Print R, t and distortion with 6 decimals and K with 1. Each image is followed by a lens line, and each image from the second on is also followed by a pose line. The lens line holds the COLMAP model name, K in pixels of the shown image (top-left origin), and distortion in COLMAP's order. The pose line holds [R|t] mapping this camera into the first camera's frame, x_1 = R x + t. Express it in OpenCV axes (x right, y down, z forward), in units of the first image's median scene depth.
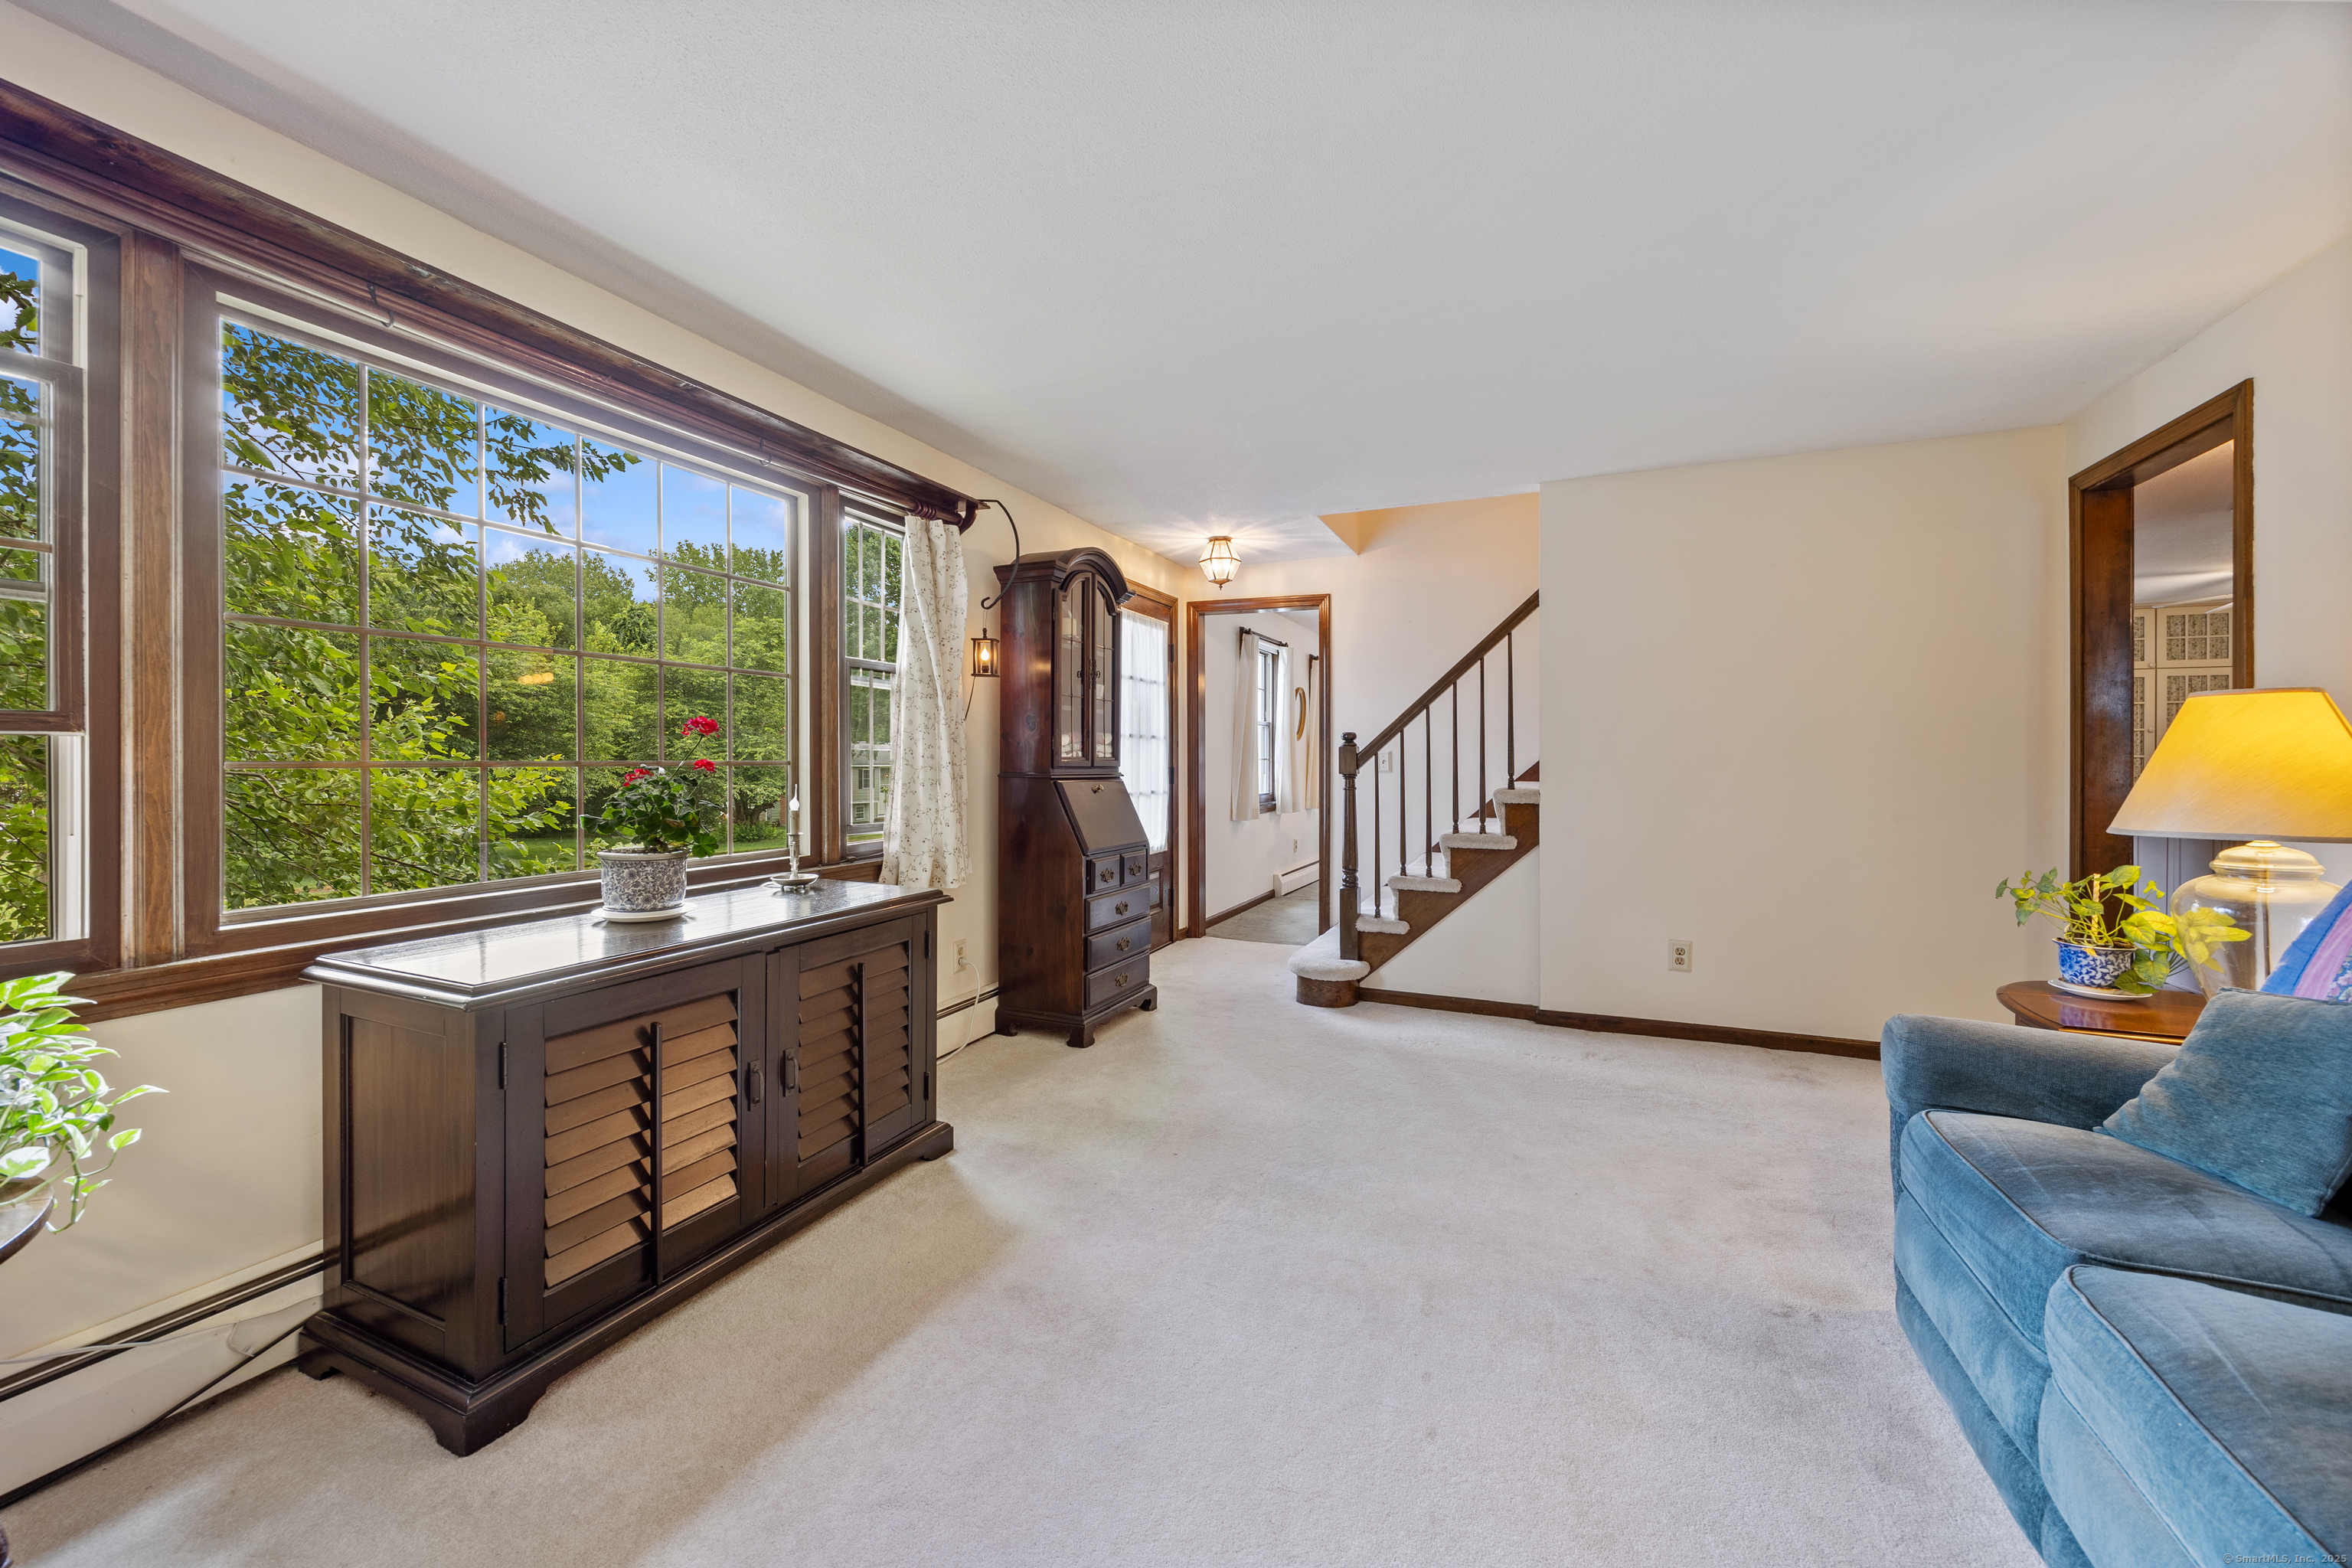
lens RADIAL K [[914.6, 0, 1169.9], [0, 914.6, 755.3], [0, 0, 1]] dist [-0.000703, -0.000092]
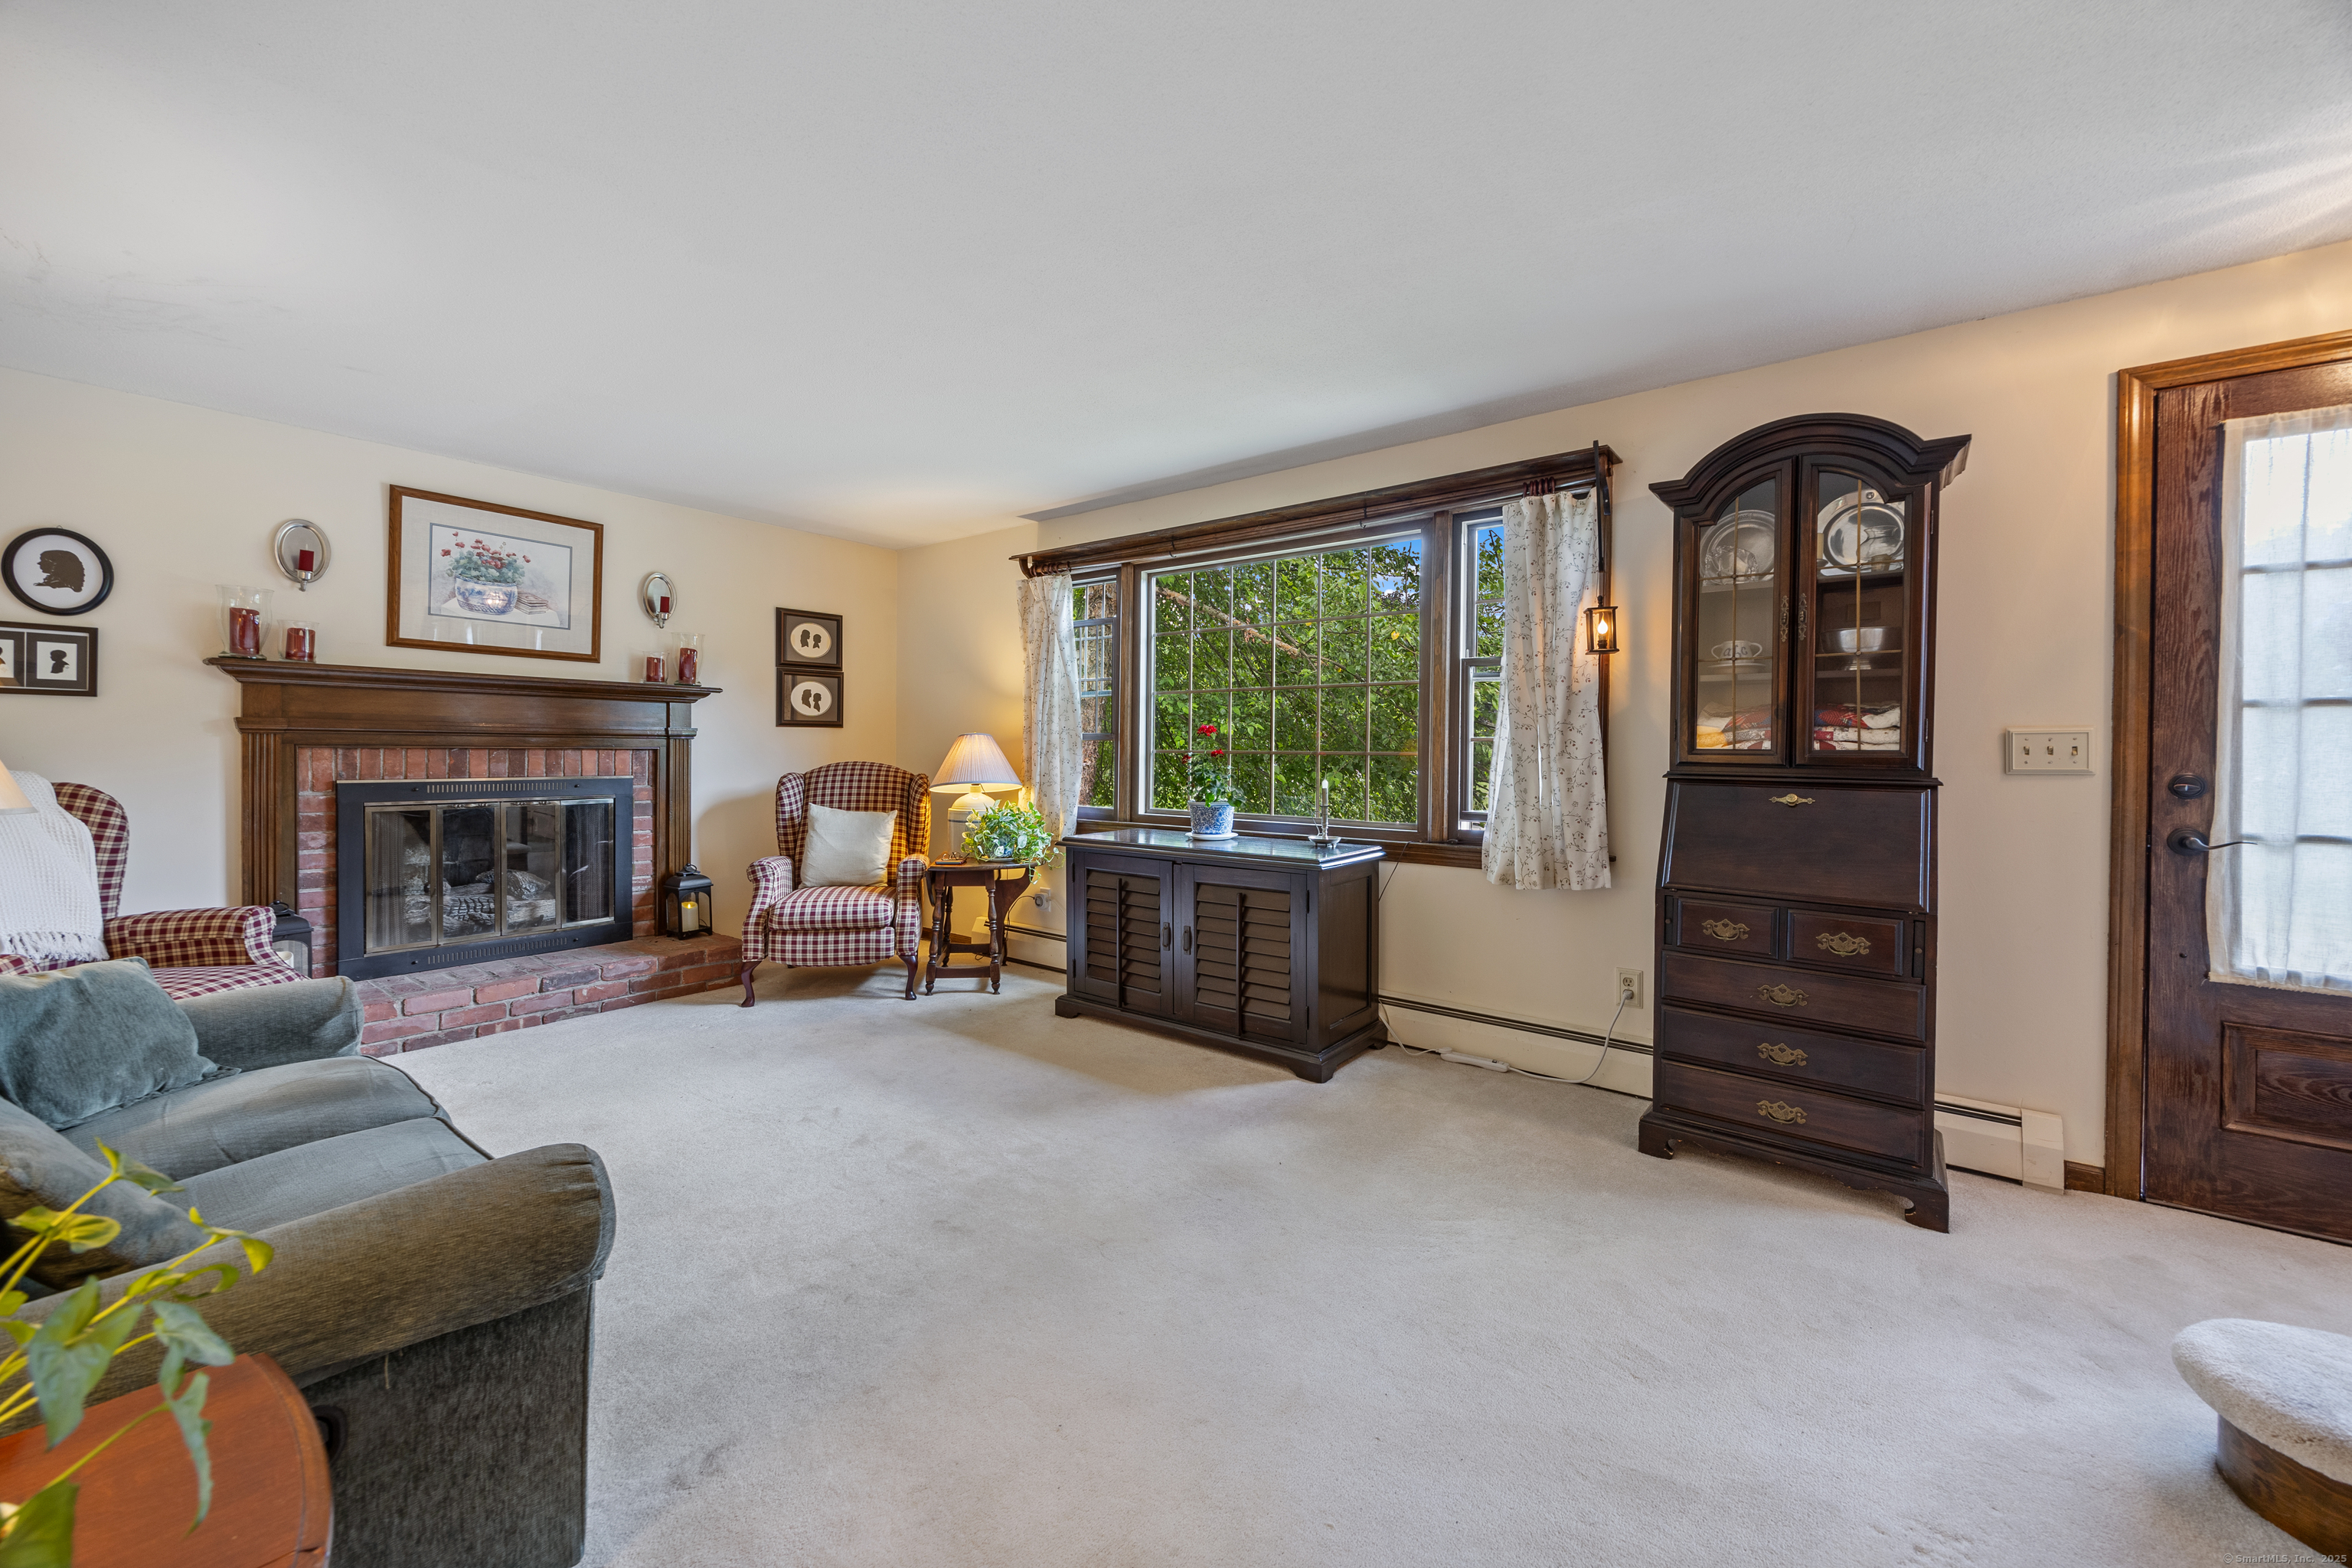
lens RADIAL K [[914.6, 0, 1169.9], [0, 914.6, 755.3], [0, 0, 1]] dist [-0.000703, -0.000092]
pose [[-0.244099, 0.010219, -0.969697, 0.847220], [-0.004863, 0.999919, 0.011762, 0.000565], [0.969738, 0.007586, -0.244029, 0.997258]]
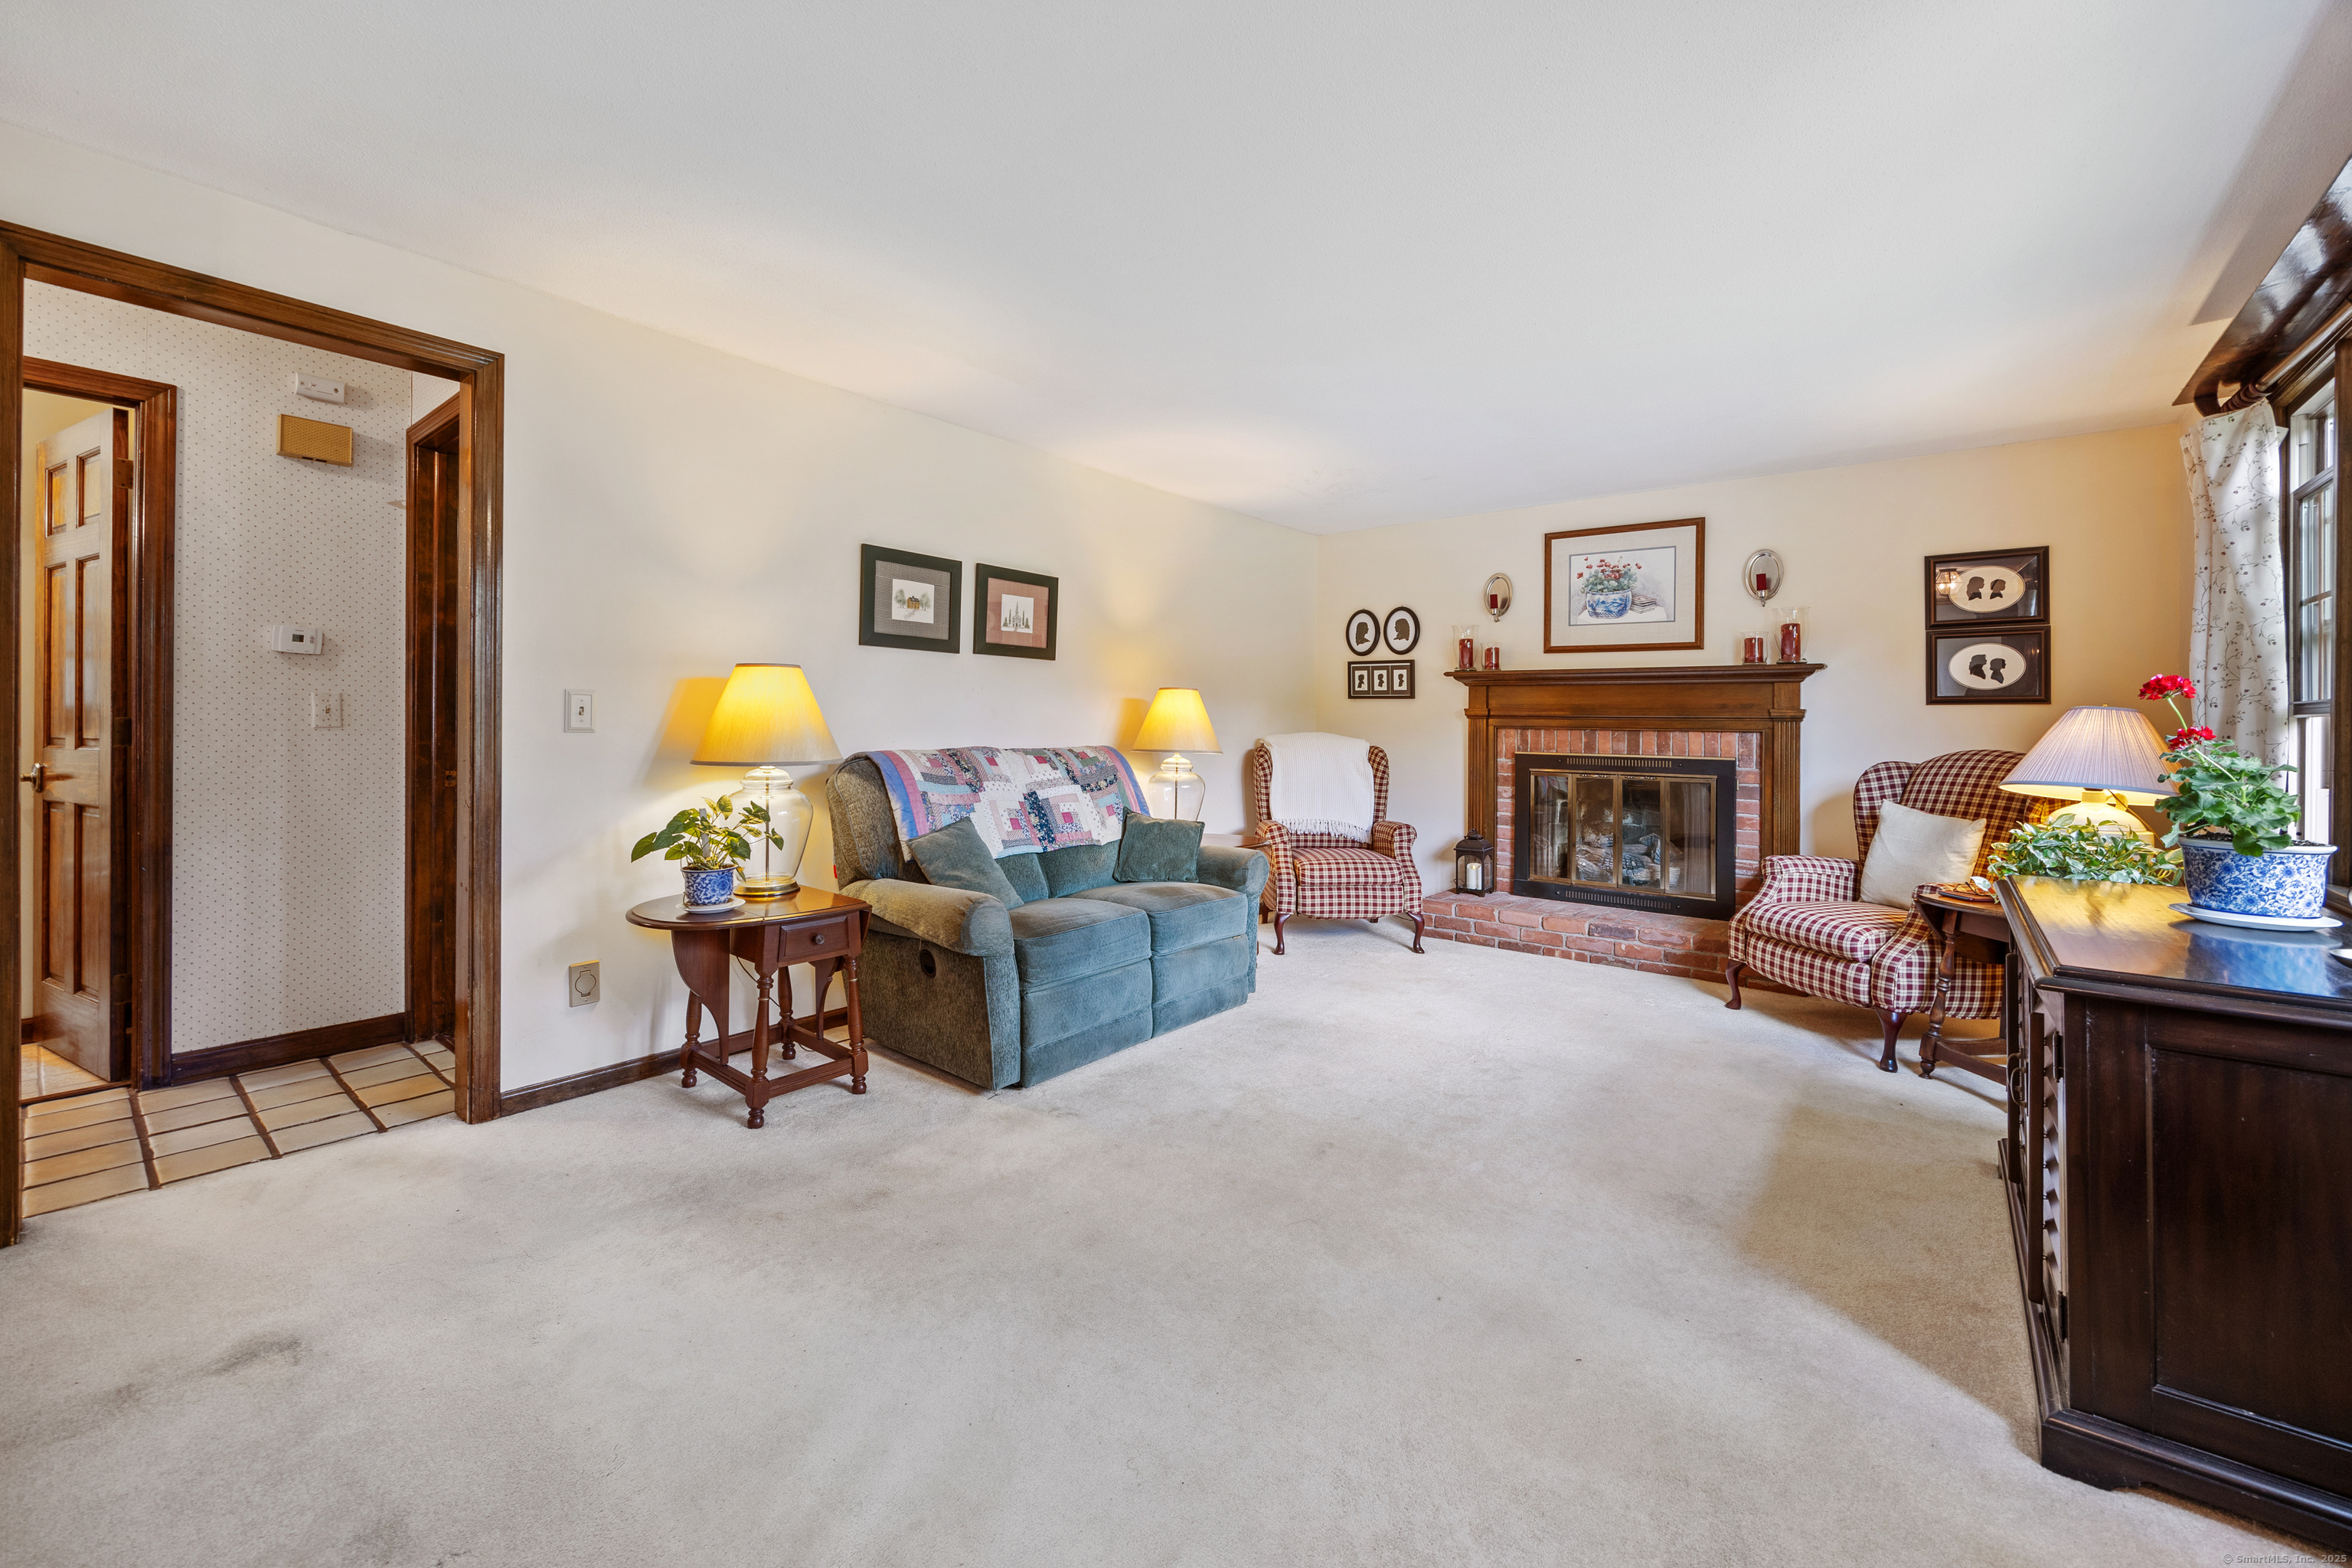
lens RADIAL K [[929.8, 0, 1184.5], [0, 929.8, 723.4], [0, 0, 1]] dist [-0.000771, -0.000085]
pose [[-0.969566, -0.006576, 0.244742, 0.103766], [-0.007554, 0.999967, -0.003057, 0.010814], [-0.244713, -0.004813, -0.969583, 1.487551]]
